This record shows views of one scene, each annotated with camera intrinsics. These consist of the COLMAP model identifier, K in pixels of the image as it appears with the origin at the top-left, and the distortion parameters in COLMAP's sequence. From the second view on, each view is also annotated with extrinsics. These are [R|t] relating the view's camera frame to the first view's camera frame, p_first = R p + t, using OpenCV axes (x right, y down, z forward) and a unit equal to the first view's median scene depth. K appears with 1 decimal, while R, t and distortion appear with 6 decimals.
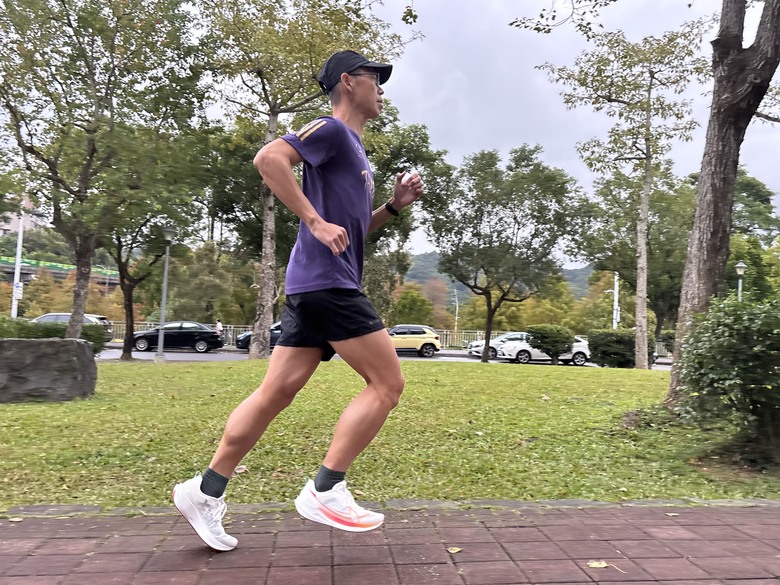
lens RADIAL K [[485.7, 0, 388.1], [0, 485.7, 292.5], [0, 0, 1]] dist [0.006915, -0.011858]
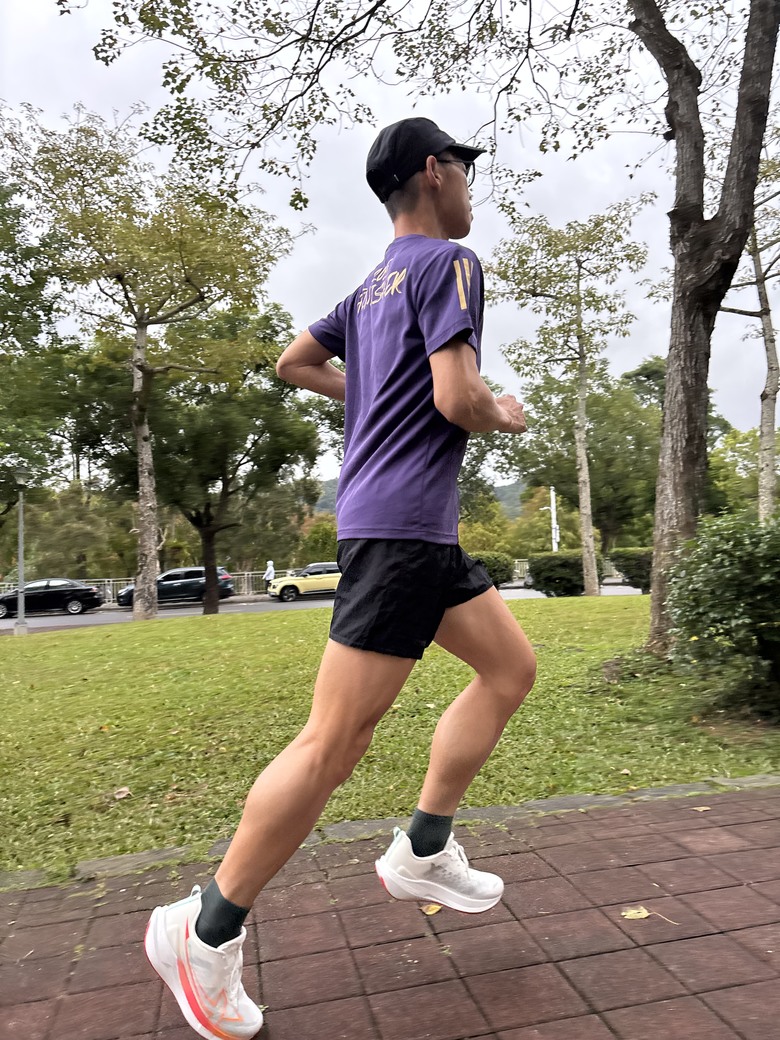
lens RADIAL K [[647.5, 0, 394.7], [0, 647.5, 526.7], [0, 0, 1]] dist [0.006915, -0.011858]
pose [[0.987149, -0.078521, 0.139182, 0.009444], [0.082046, 0.996433, -0.019763, 0.025831], [-0.137134, 0.030928, 0.990070, -0.116279]]
